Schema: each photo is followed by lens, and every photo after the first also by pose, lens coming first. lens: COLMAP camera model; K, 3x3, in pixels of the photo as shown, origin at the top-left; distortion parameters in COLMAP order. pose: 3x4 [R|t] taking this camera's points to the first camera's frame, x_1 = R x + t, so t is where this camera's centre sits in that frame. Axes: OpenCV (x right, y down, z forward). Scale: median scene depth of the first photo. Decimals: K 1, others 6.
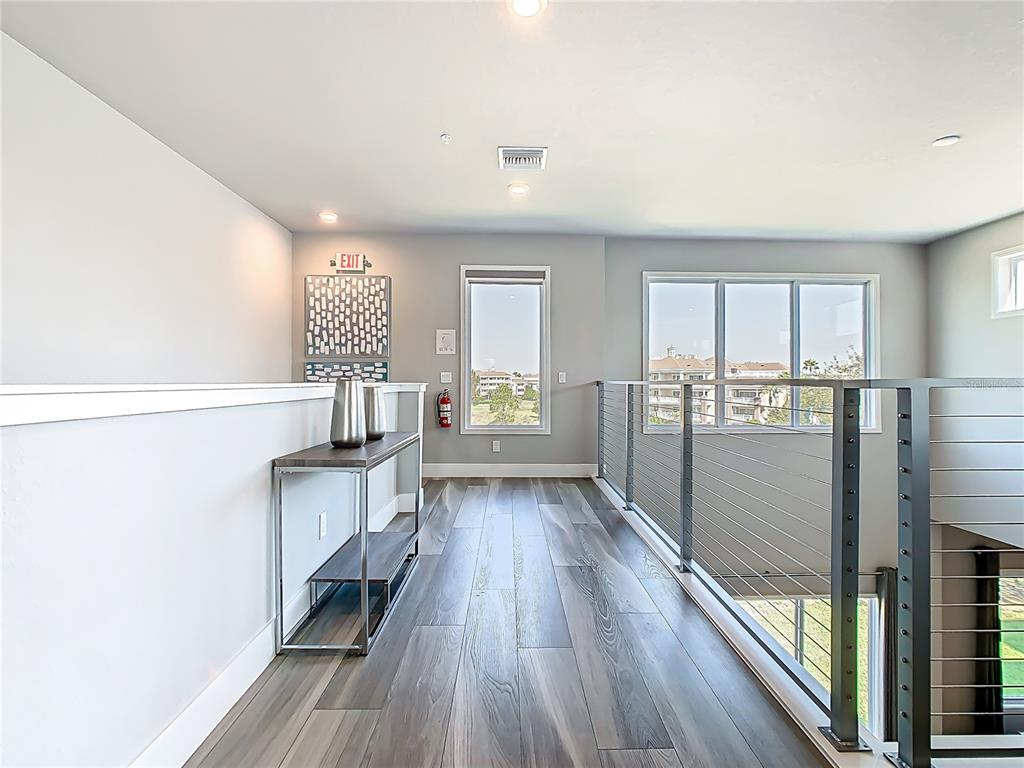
lens RADIAL K [[523.3, 0, 520.9], [0, 523.3, 383.1], [0, 0, 1]] dist [-0.013824, 0.002962]
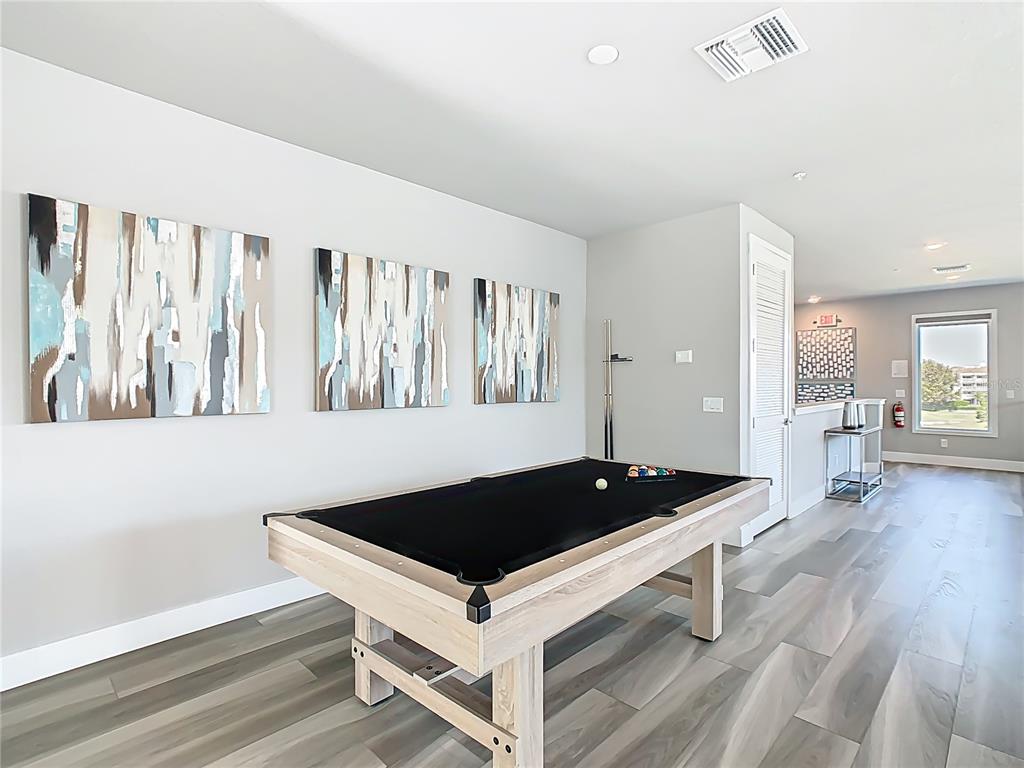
lens RADIAL K [[523.3, 0, 521.6], [0, 523.3, 381.5], [0, 0, 1]] dist [-0.013824, 0.002962]
pose [[0.711475, -0.003801, -0.702702, 0.127735], [0.001160, 0.999990, -0.004235, -0.039811], [0.702711, 0.002198, 0.711472, -0.788397]]
